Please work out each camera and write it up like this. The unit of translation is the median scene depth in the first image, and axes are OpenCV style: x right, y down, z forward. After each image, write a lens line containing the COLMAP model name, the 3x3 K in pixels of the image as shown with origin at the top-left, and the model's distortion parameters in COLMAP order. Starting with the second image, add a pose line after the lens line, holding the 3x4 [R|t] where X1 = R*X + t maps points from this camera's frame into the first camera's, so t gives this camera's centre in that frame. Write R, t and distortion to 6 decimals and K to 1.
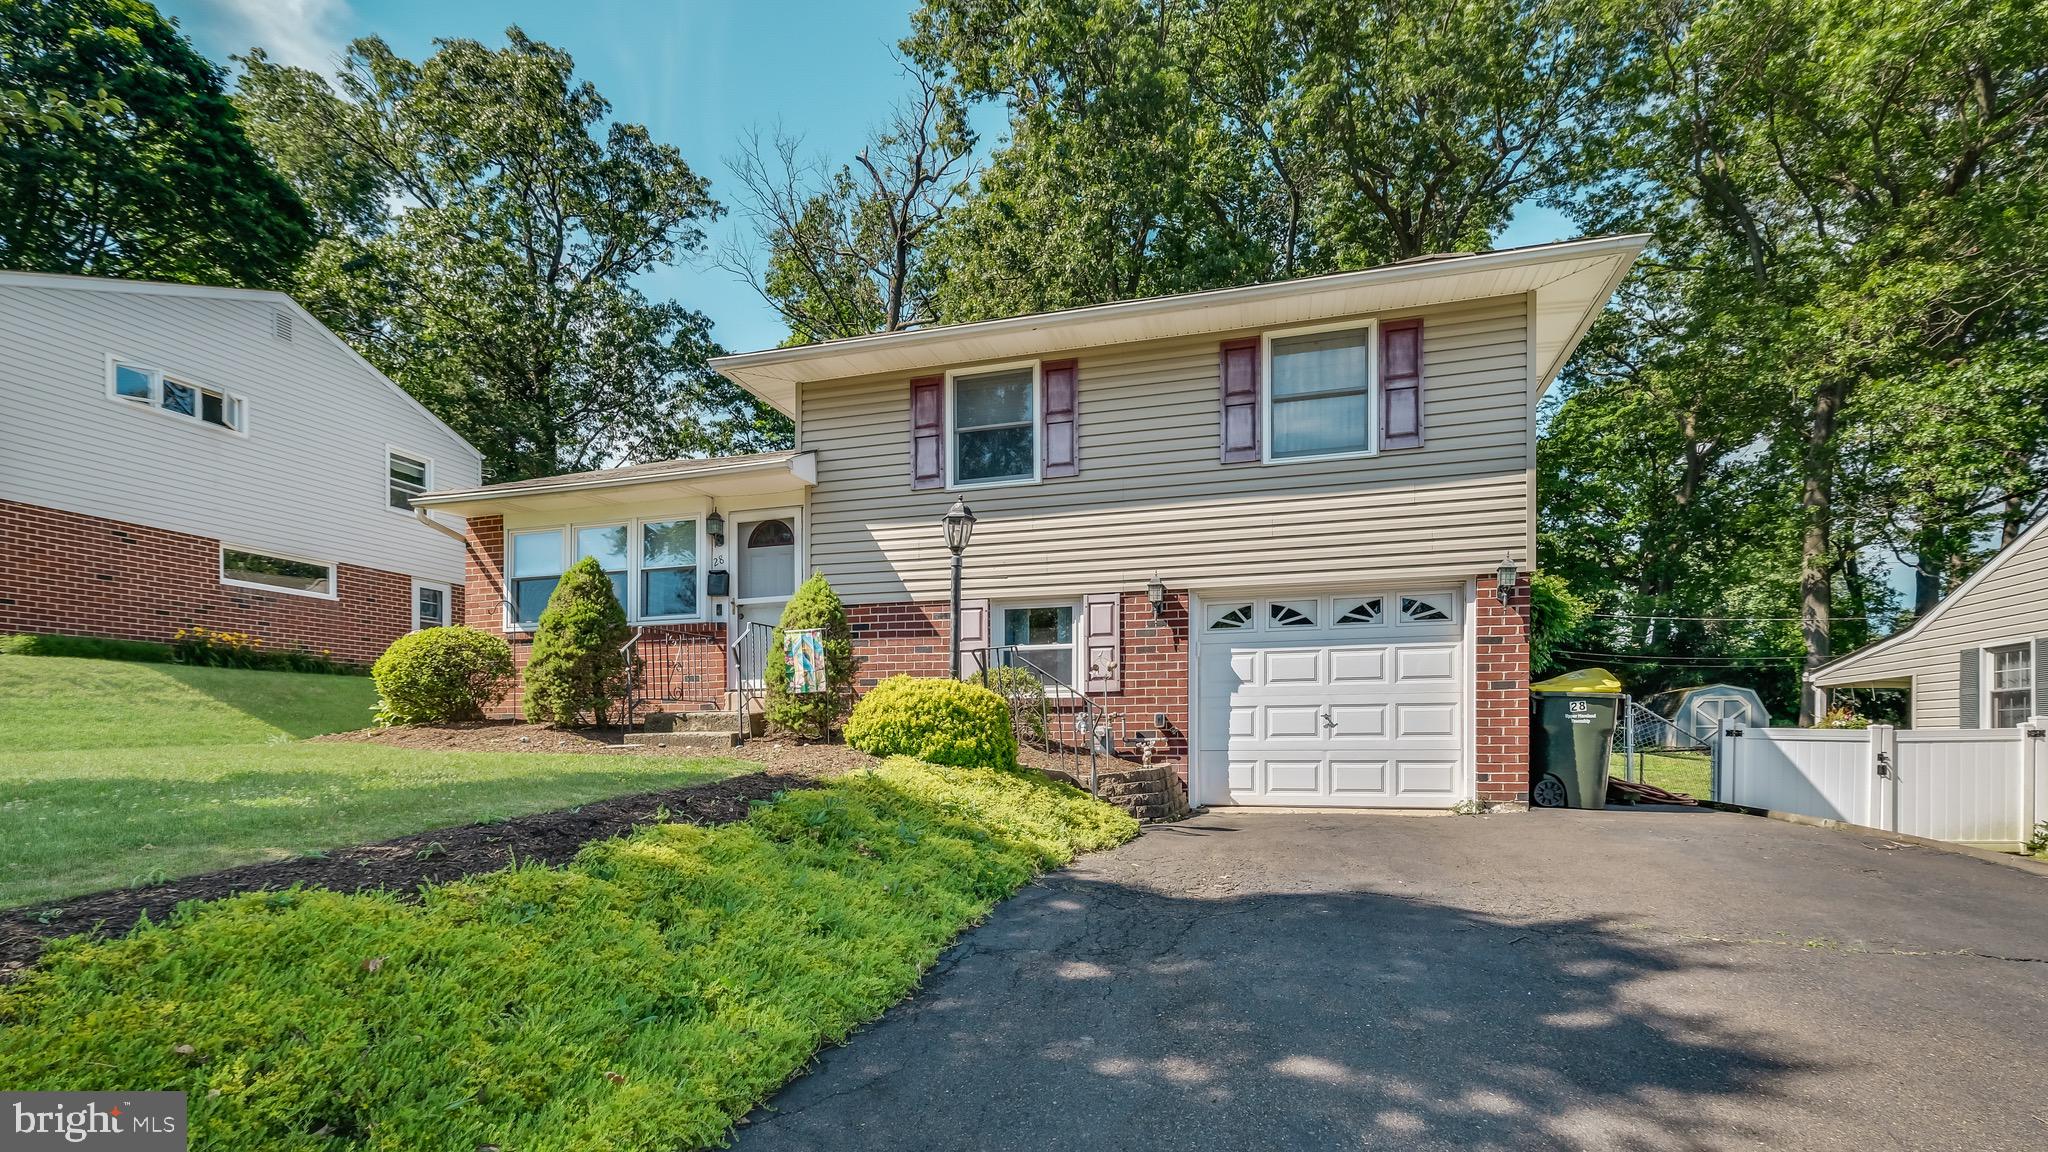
lens RADIAL K [[934.2, 0, 1010.5], [0, 934.2, 686.2], [0, 0, 1]] dist [-0.001323, -0.000265]
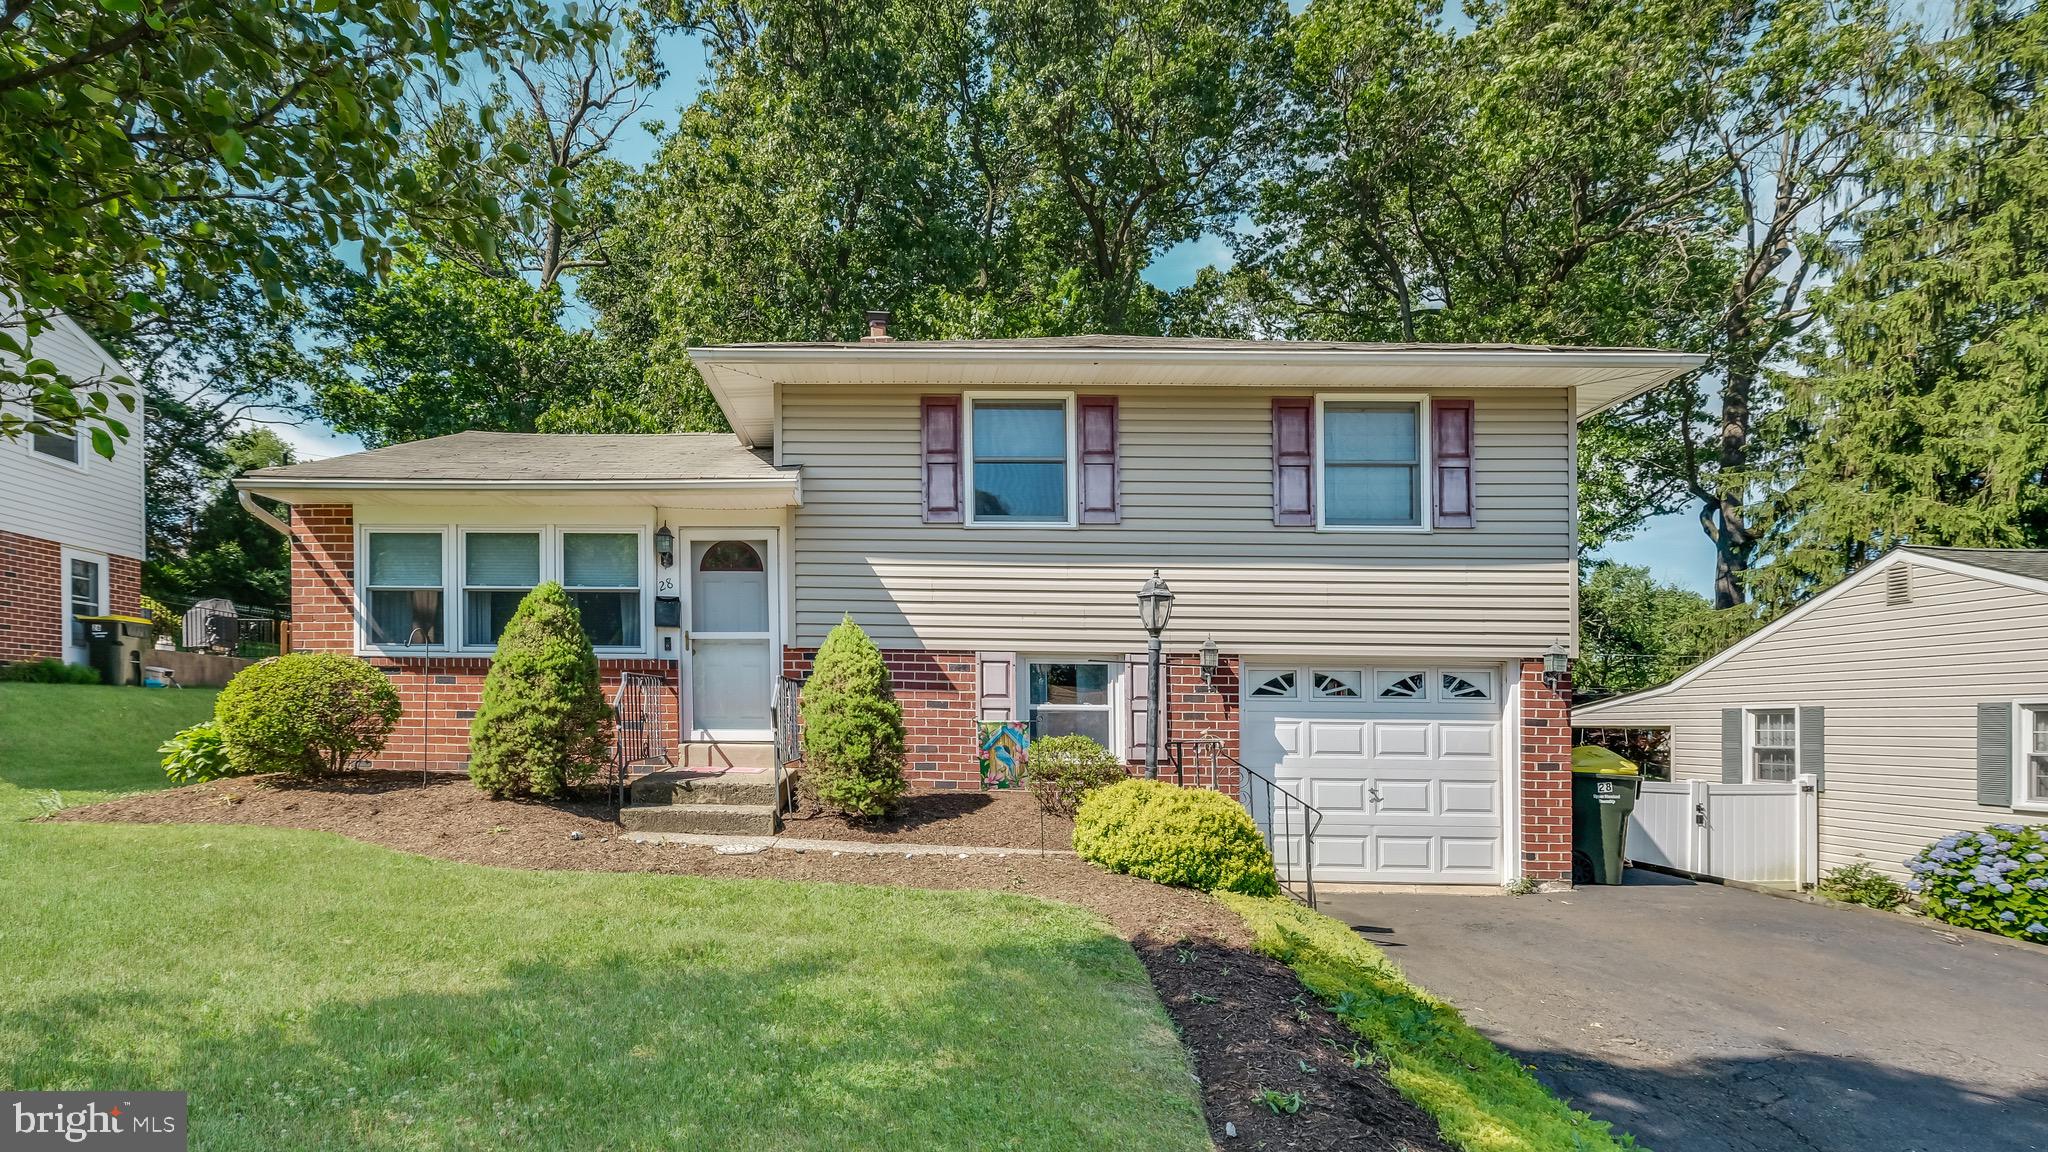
lens RADIAL K [[986.4, 0, 841.1], [0, 986.4, 659.5], [0, 0, 1]] dist [-0.006776, -0.000625]
pose [[0.968490, 0.030371, 0.247192, -0.440906], [-0.030638, 0.999527, -0.002768, -0.081543], [-0.247159, -0.004892, 0.968963, 0.123497]]
